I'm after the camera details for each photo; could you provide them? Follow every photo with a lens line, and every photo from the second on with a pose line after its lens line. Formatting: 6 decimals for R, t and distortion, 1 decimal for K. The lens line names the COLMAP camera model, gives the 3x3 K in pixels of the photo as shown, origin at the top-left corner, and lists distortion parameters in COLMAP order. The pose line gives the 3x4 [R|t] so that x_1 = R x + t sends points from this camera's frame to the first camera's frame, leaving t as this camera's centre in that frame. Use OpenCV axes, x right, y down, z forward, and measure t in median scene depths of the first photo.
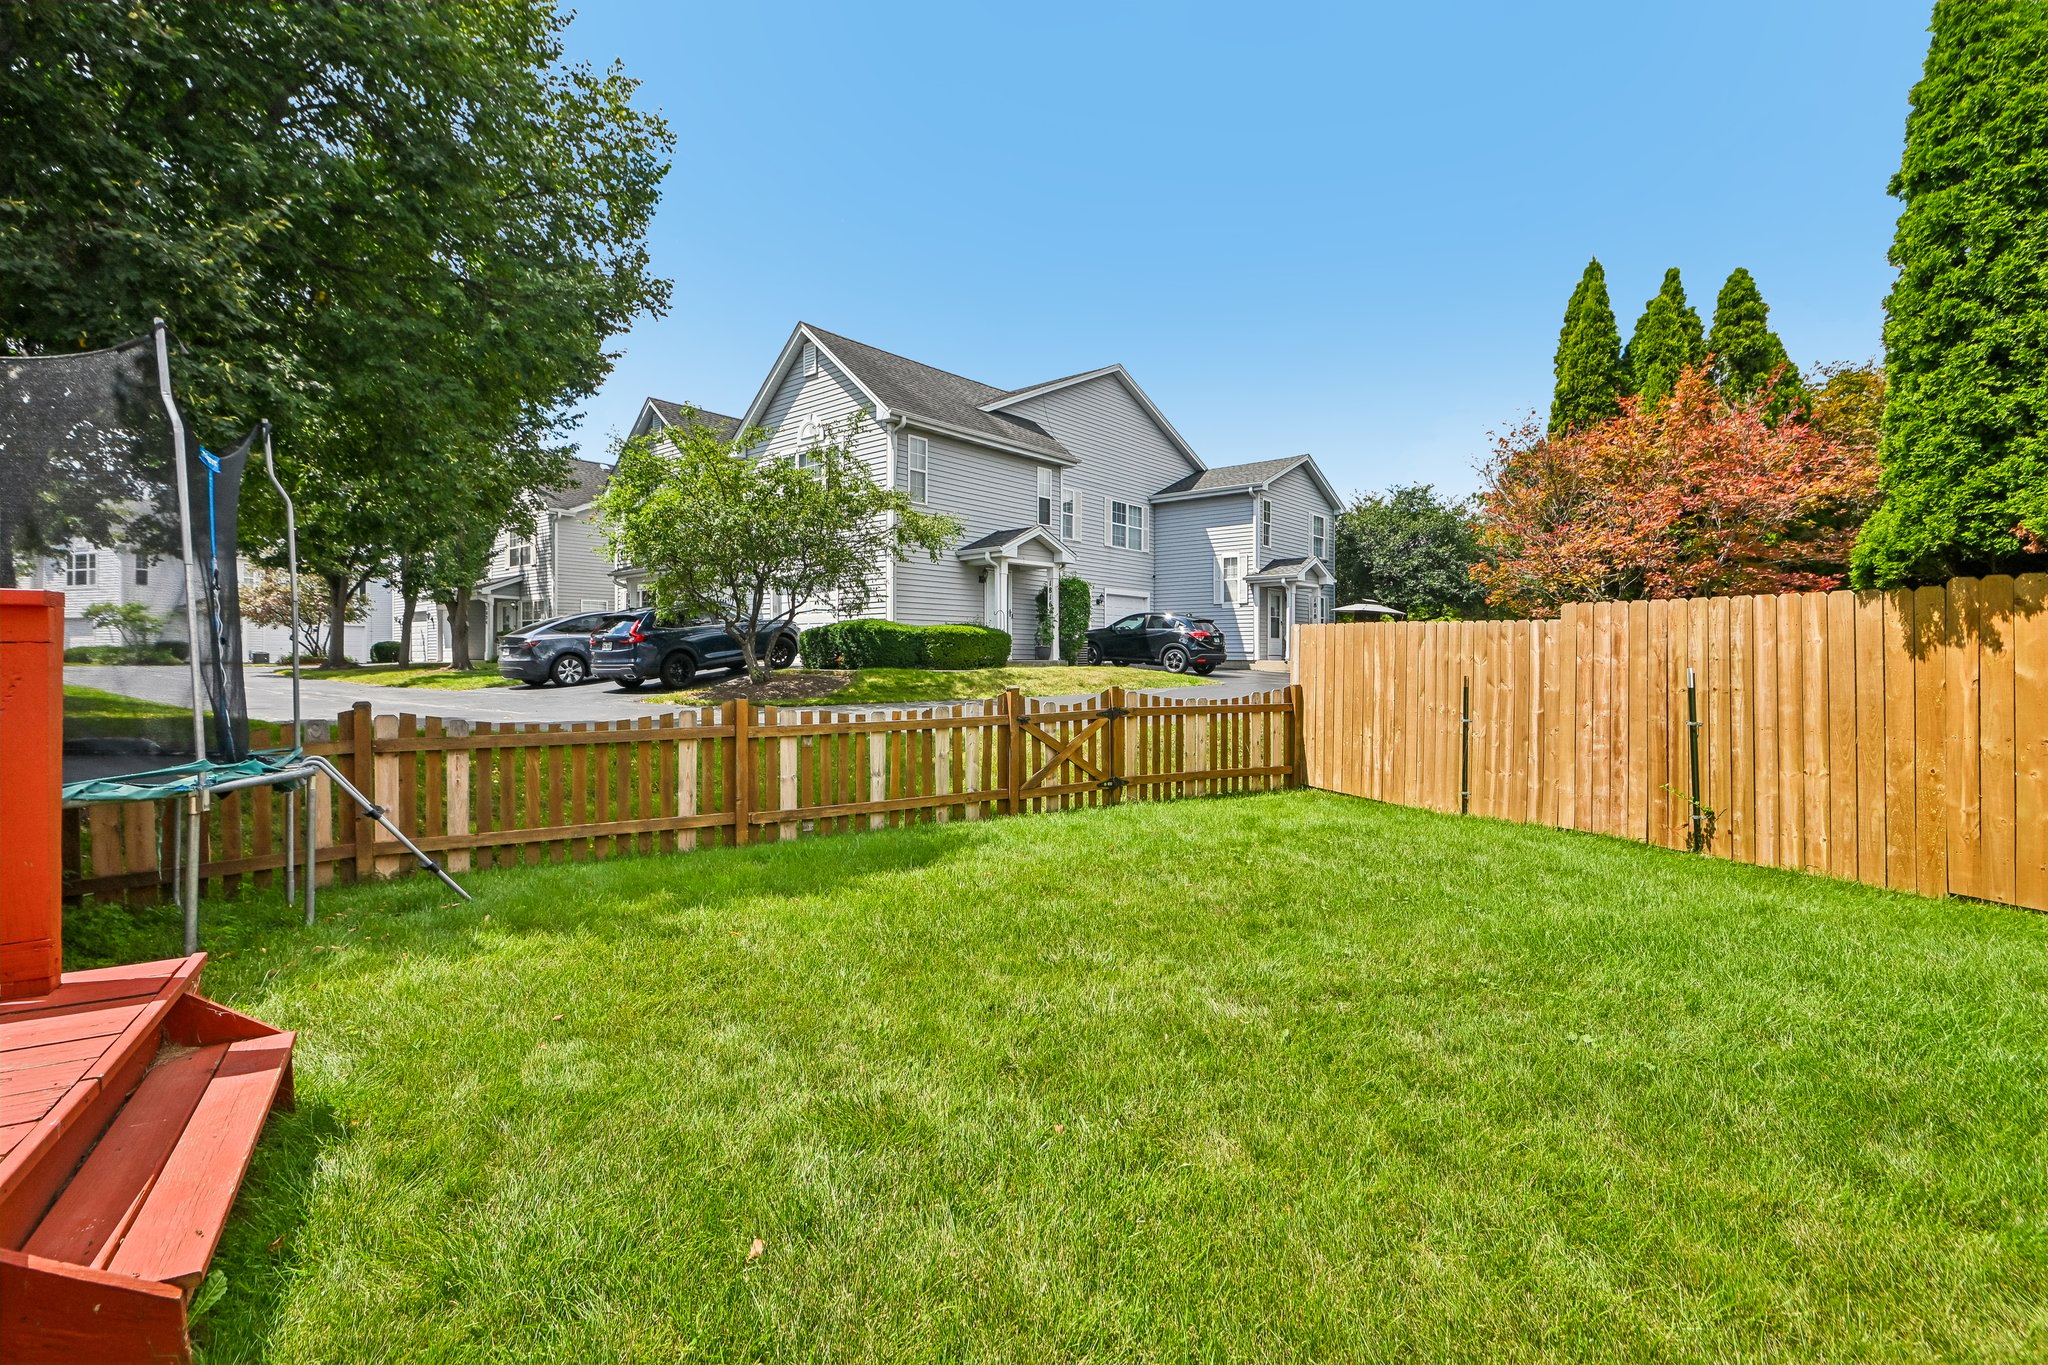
lens RADIAL K [[920.0, 0, 1026.0], [0, 920.0, 660.4], [0, 0, 1]] dist [-0.001524, -0.007015]
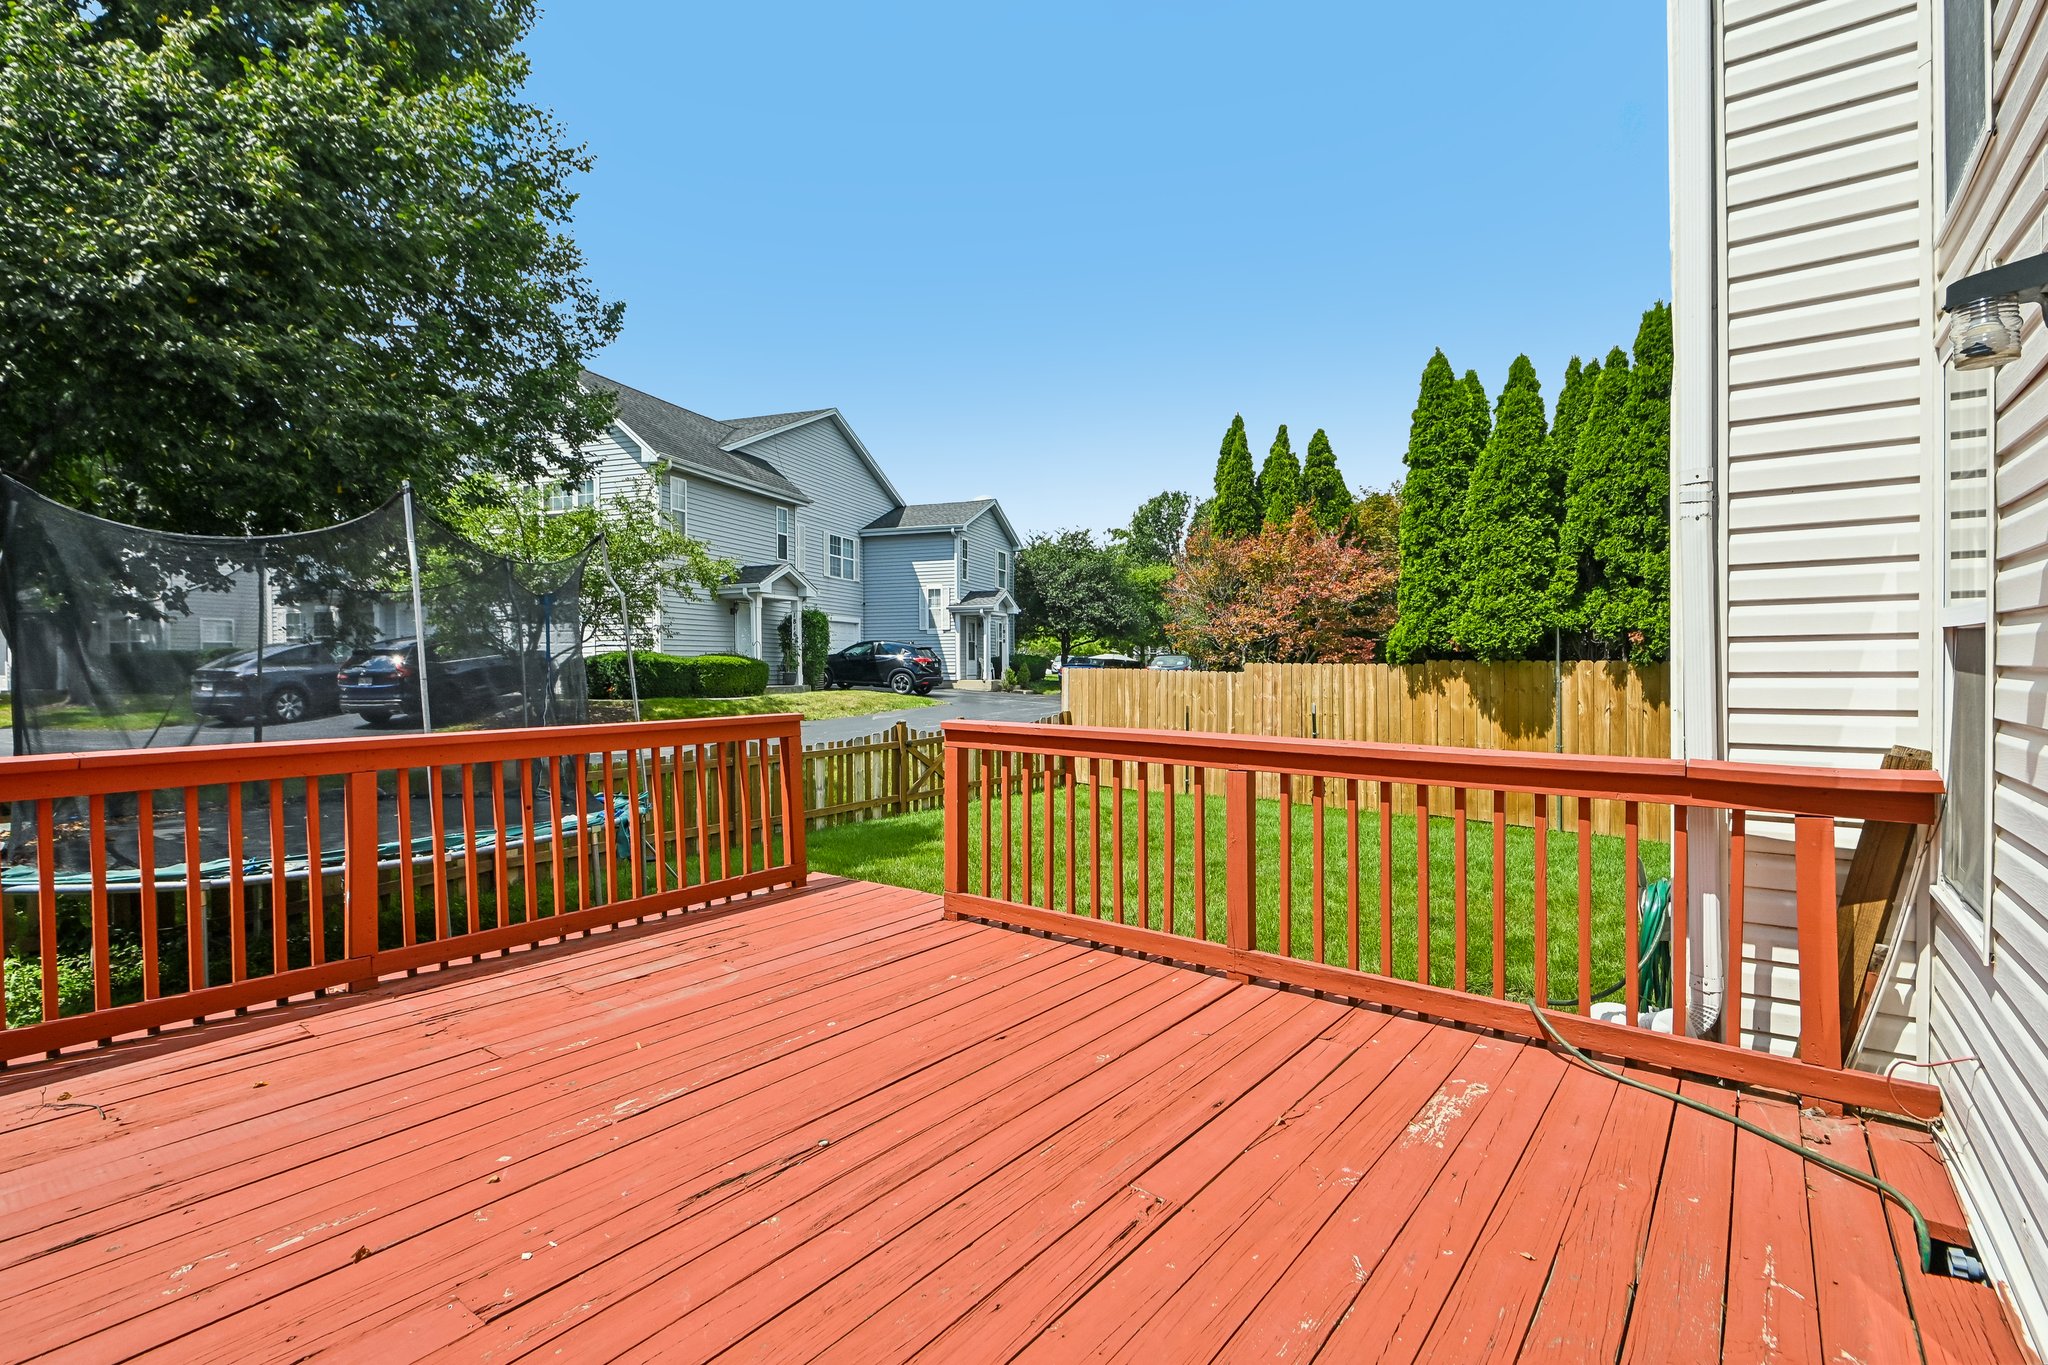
lens RADIAL K [[939.6, 0, 1024.0], [0, 939.6, 682.5], [0, 0, 1]] dist [-0.010444, -0.000097]
pose [[0.927416, -0.013588, 0.373784, -0.263923], [0.008450, 0.999846, 0.015381, -0.034780], [-0.373935, -0.011106, 0.927388, -0.265940]]
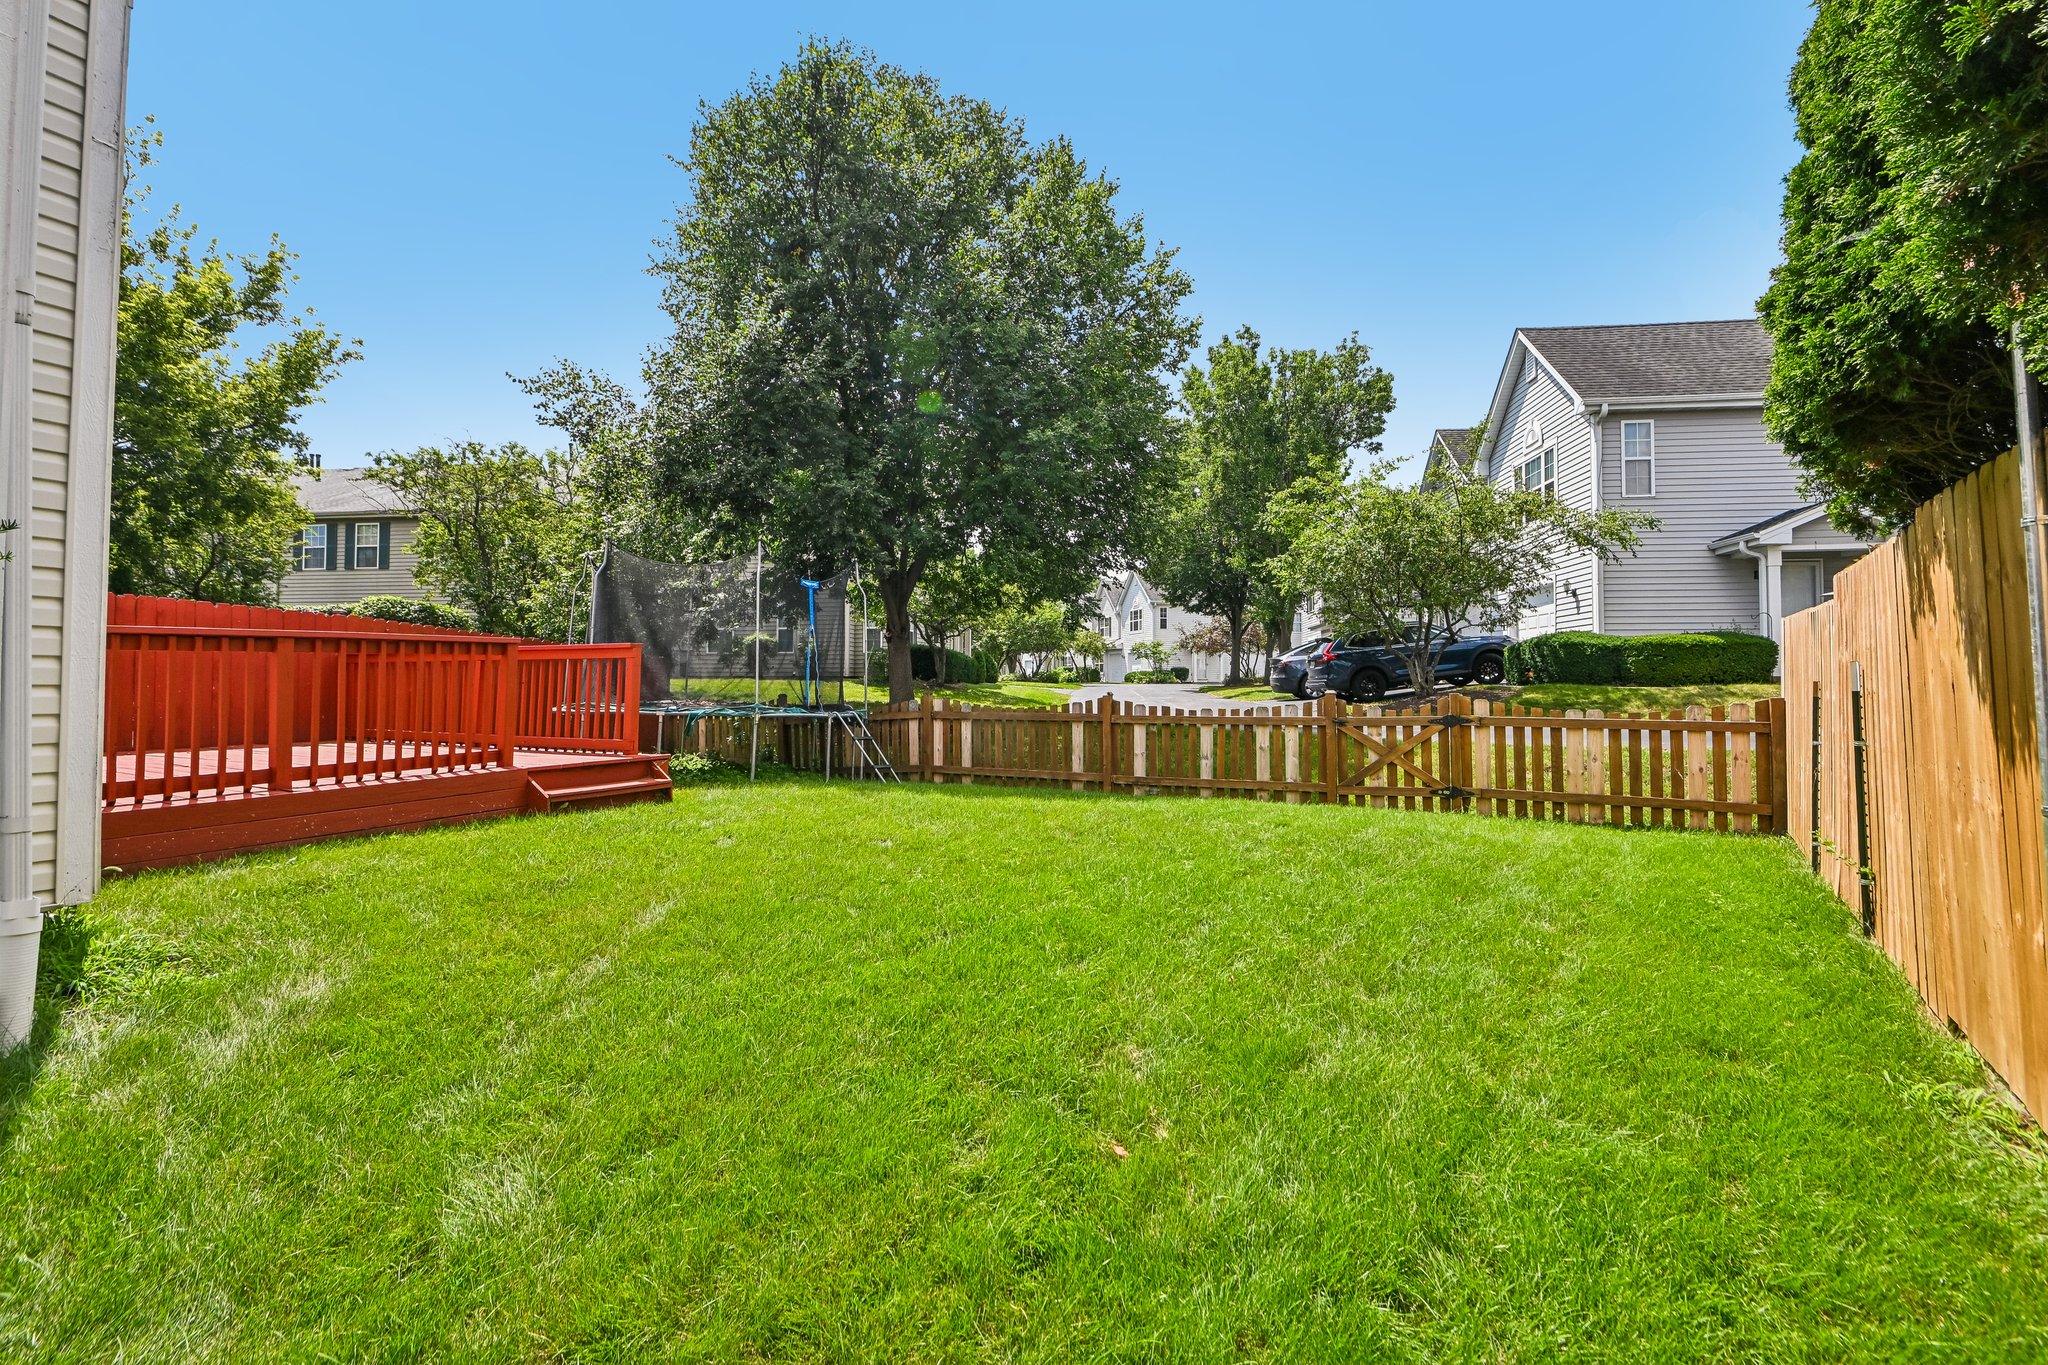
lens RADIAL K [[939.6, 0, 1024.0], [0, 939.6, 682.5], [0, 0, 1]] dist [-0.010444, -0.000097]
pose [[0.542090, 0.001293, -0.840319, 0.526427], [-0.003689, 0.999993, -0.000841, 0.014305], [0.840312, 0.003556, 0.542091, 0.053632]]
